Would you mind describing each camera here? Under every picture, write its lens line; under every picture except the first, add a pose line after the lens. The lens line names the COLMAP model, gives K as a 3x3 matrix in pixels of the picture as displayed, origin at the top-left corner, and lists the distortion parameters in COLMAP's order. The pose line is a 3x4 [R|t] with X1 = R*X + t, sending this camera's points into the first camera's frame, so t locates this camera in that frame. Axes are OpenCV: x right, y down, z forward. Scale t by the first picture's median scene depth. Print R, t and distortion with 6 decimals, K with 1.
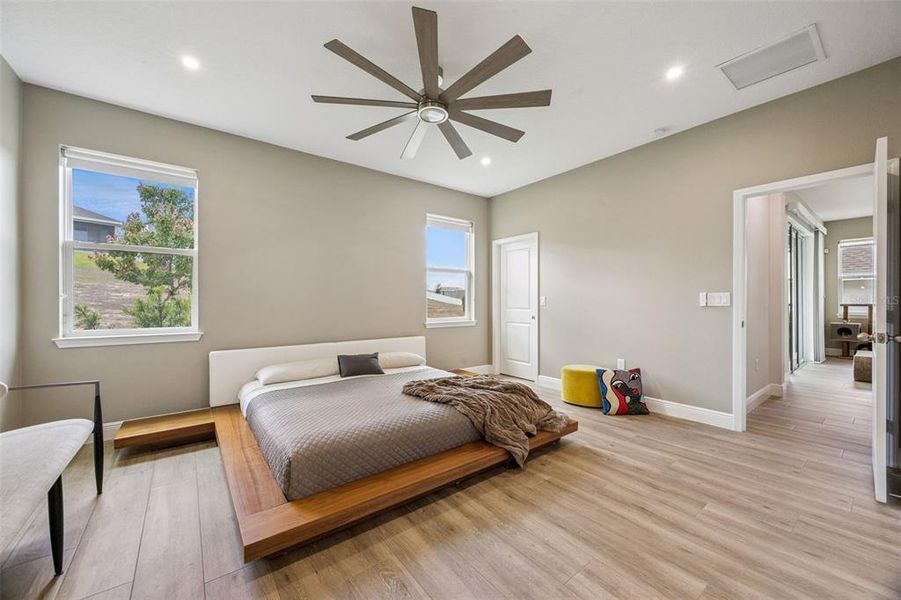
lens RADIAL K [[328.1, 0, 434.9], [0, 328.1, 301.3], [0, 0, 1]] dist [-0.000403, -0.000005]
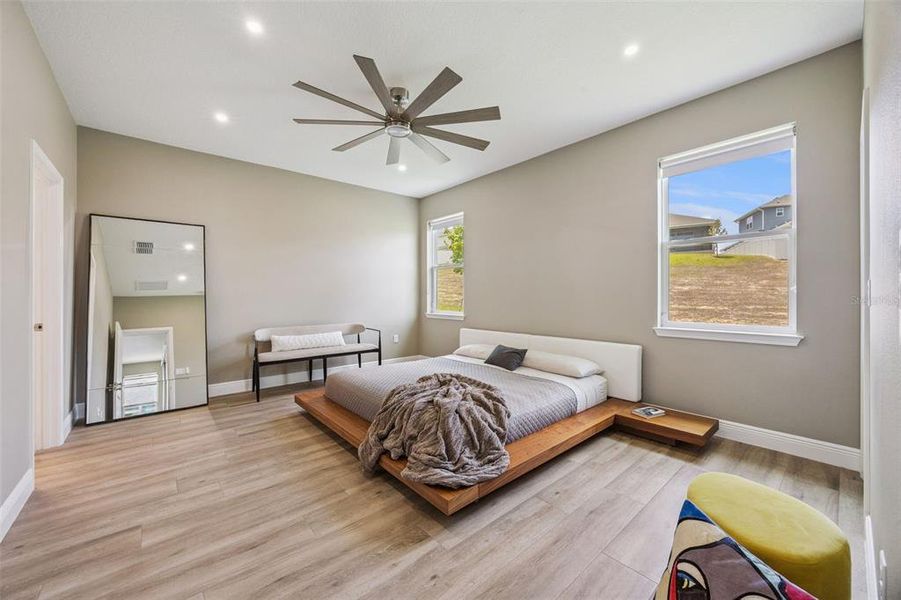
lens RADIAL K [[350.6, 0, 450.1], [0, 350.6, 298.2], [0, 0, 1]] dist [0.000056, 0.000046]
pose [[0.094293, 0.003512, -0.995538, 1.188295], [-0.003040, 0.999990, 0.003240, 0.024127], [0.995540, 0.002721, 0.094303, 1.091040]]
